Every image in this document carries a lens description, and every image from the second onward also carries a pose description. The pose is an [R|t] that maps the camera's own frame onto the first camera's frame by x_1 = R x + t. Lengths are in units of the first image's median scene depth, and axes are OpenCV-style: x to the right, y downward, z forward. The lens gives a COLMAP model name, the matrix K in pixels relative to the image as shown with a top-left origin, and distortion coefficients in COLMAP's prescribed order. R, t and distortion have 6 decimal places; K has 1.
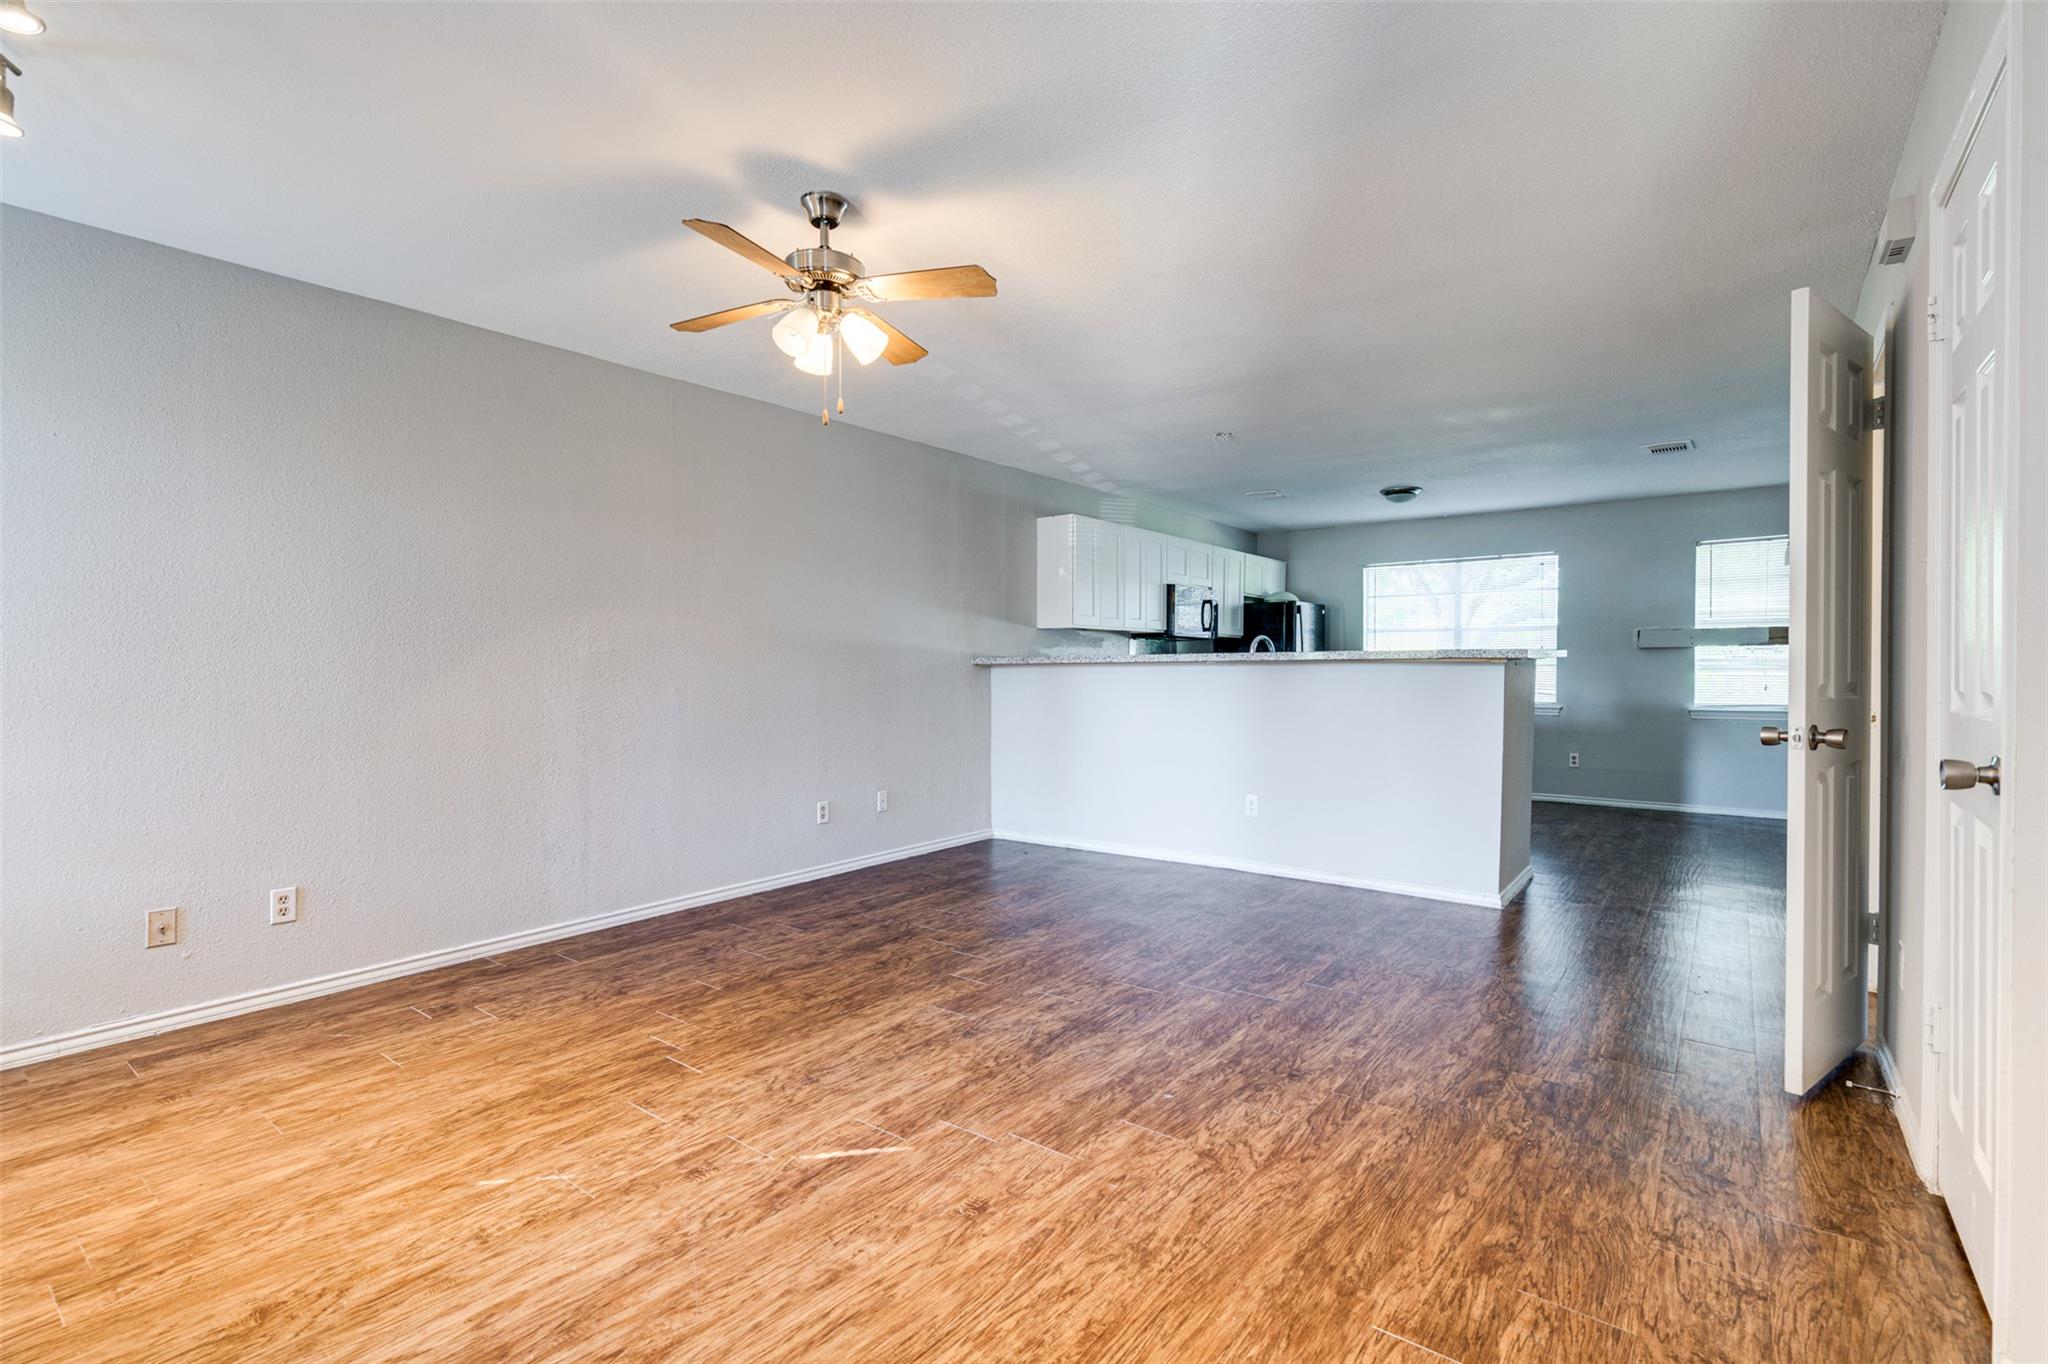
lens RADIAL K [[934.6, 0, 1042.2], [0, 934.6, 668.1], [0, 0, 1]] dist [-0.005249, 0.000485]
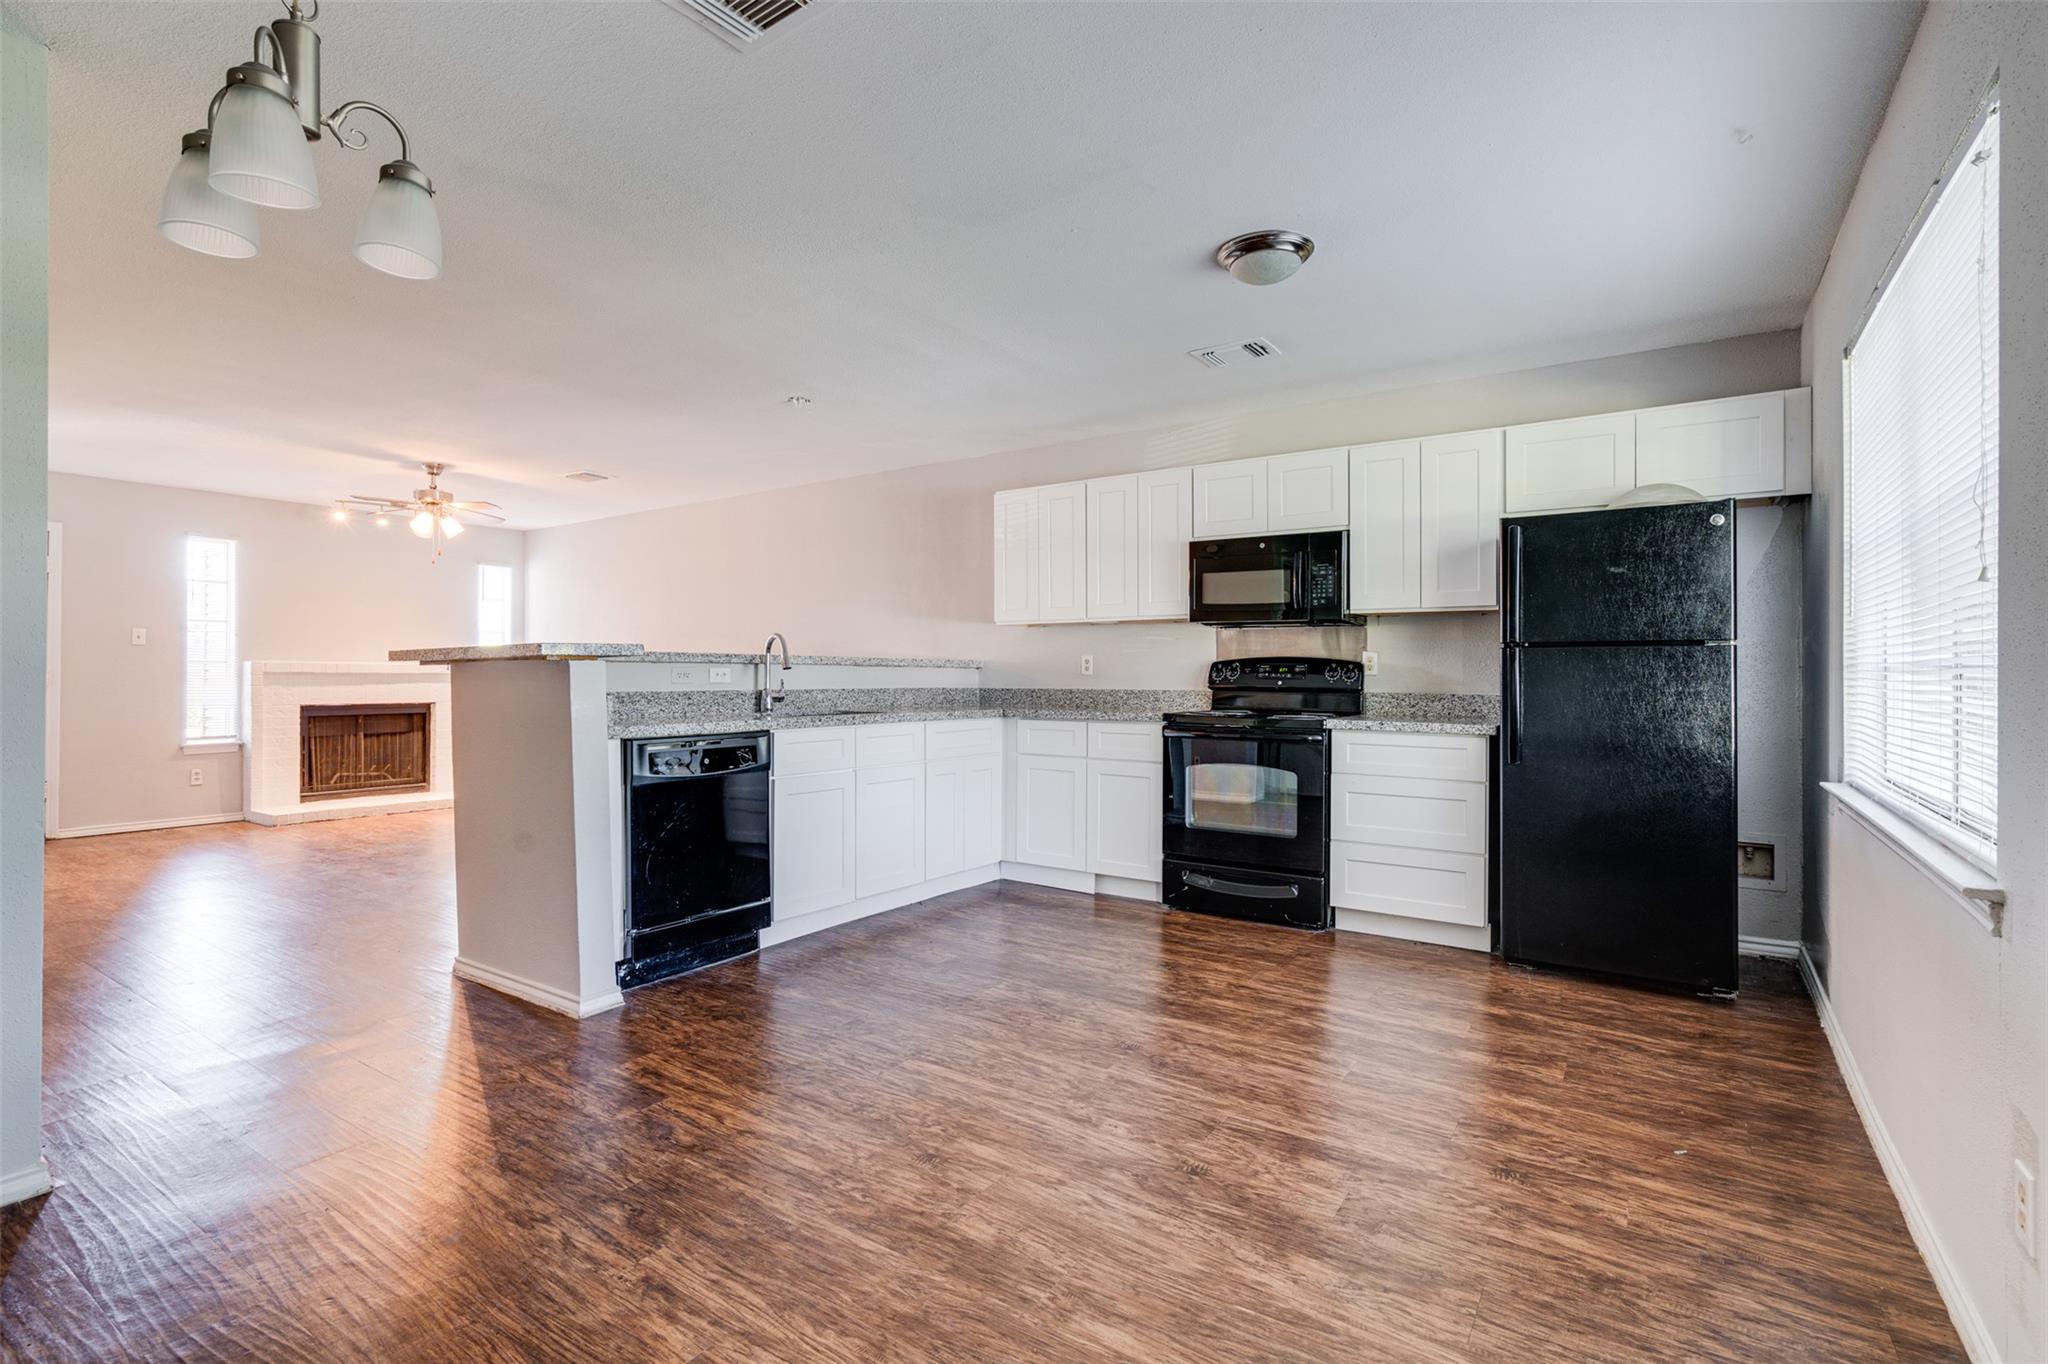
lens RADIAL K [[958.1, 0, 1044.0], [0, 958.1, 663.0], [0, 0, 1]] dist [-0.010650, -0.000165]
pose [[0.064781, -0.010663, -0.997843, 2.179736], [-0.002644, 0.999938, -0.010857, 0.000239], [0.997896, 0.003342, 0.064749, 2.337286]]
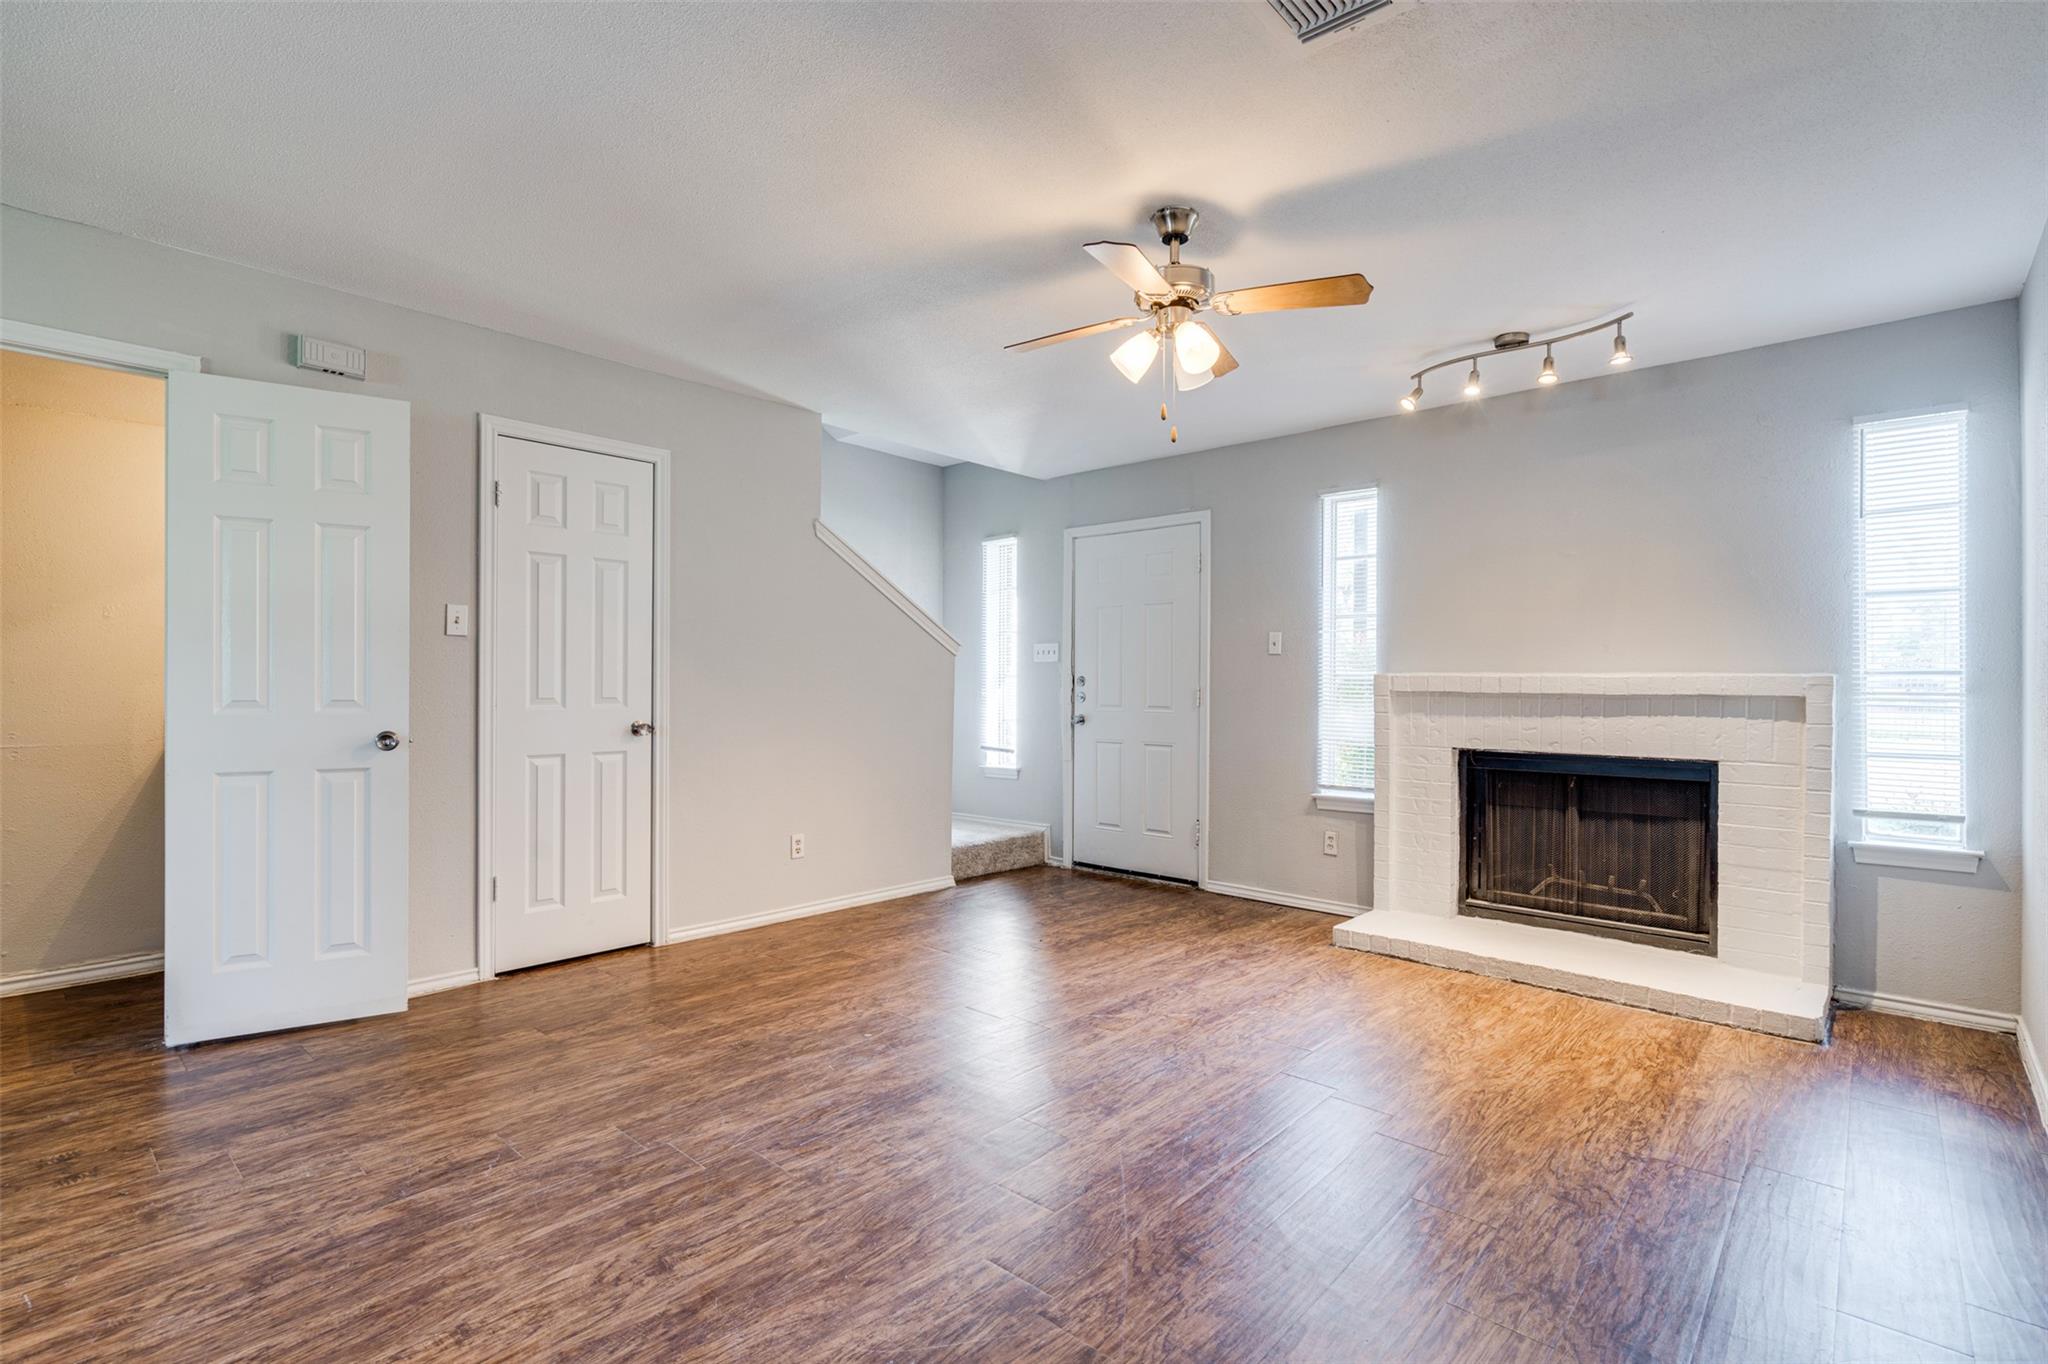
lens RADIAL K [[934.6, 0, 1042.2], [0, 934.6, 668.1], [0, 0, 1]] dist [-0.005249, 0.000485]
pose [[-0.996826, -0.001176, 0.079603, -0.171590], [-0.002911, 0.999761, -0.021674, -0.000165], [-0.079559, -0.021836, -0.996591, 1.987635]]
